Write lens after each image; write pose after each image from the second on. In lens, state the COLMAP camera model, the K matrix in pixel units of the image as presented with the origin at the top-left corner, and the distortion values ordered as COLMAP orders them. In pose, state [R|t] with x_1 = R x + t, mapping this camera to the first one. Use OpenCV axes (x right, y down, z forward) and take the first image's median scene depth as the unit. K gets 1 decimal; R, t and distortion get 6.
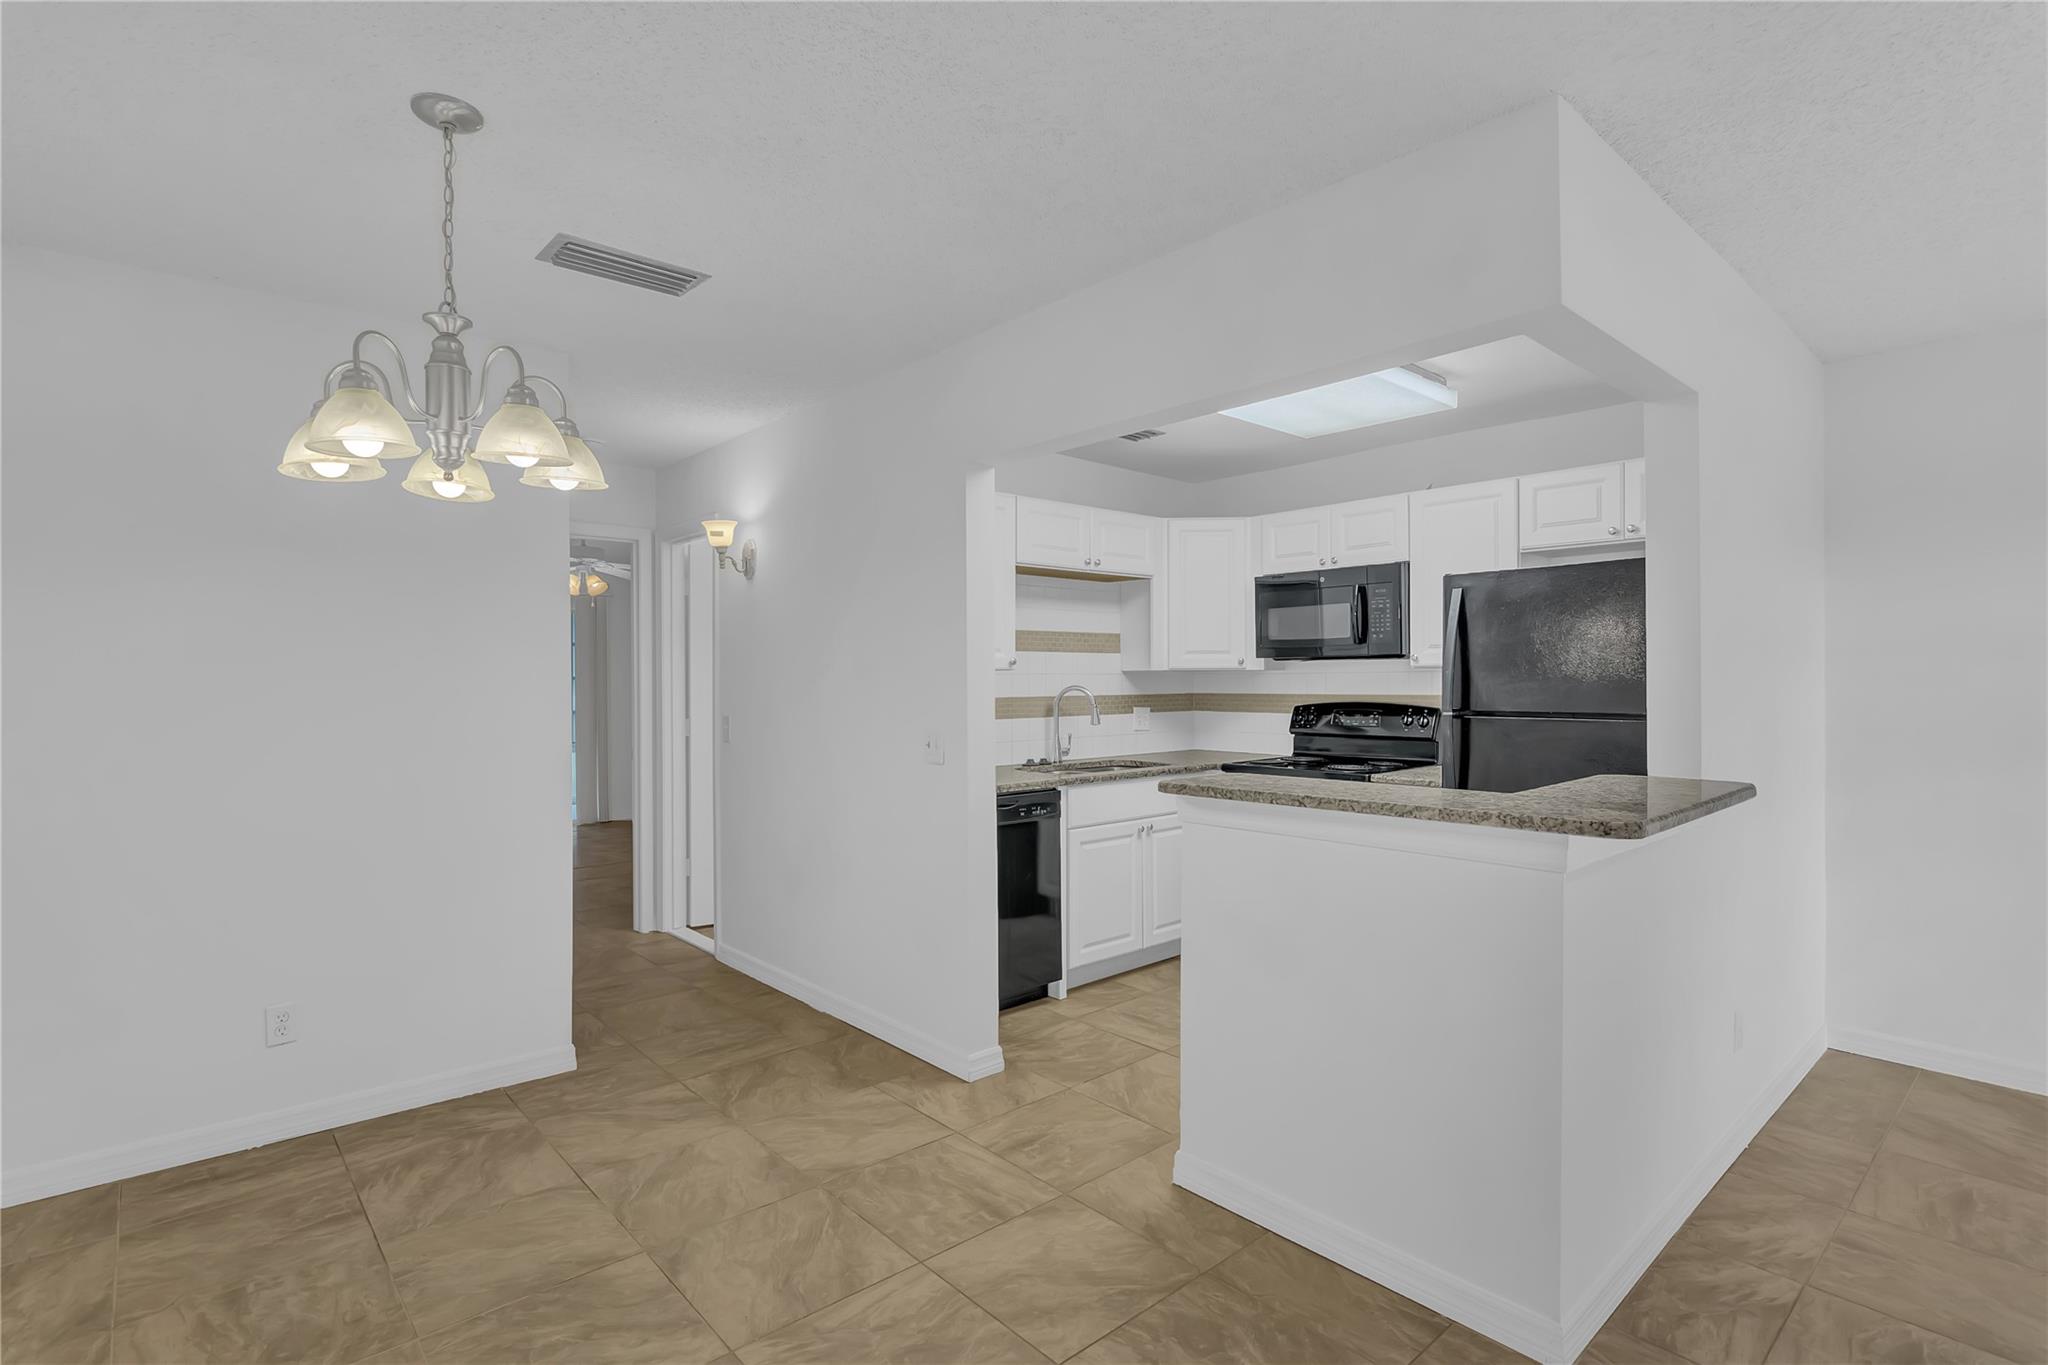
lens RADIAL K [[987.5, 0, 1070.6], [0, 987.5, 682.5], [0, 0, 1]] dist [-0.002475, 0.001205]
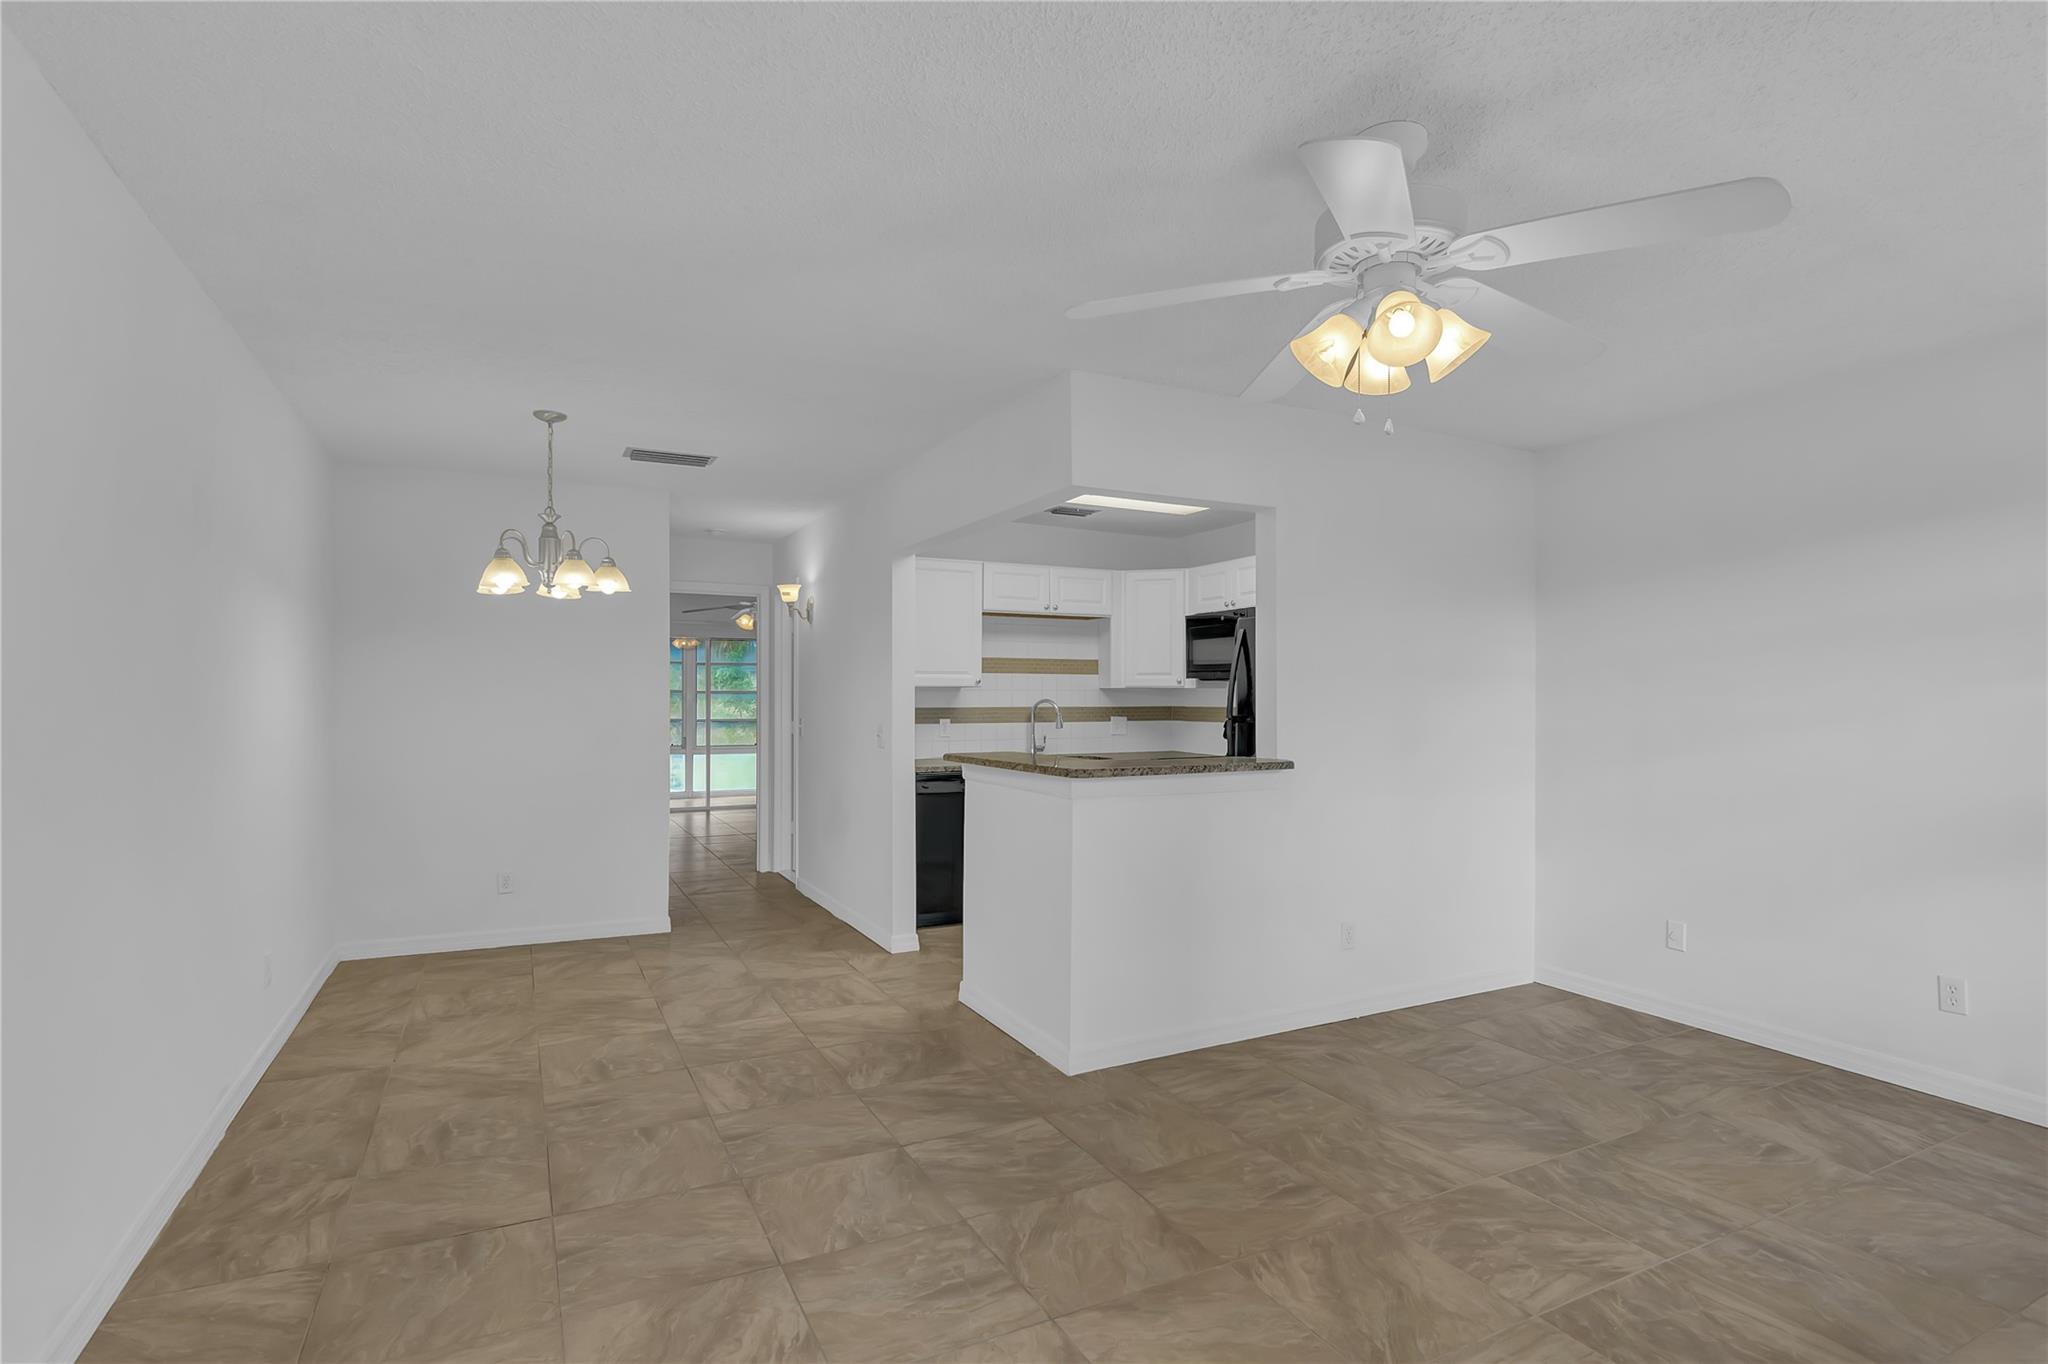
lens RADIAL K [[987.5, 0, 1083.4], [0, 987.5, 700.1], [0, 0, 1]] dist [-0.002475, 0.001205]
pose [[0.974002, 0.006351, -0.226448, 0.573249], [-0.006390, 0.999979, 0.000562, 0.005600], [0.226447, 0.000900, 0.974023, -0.468082]]
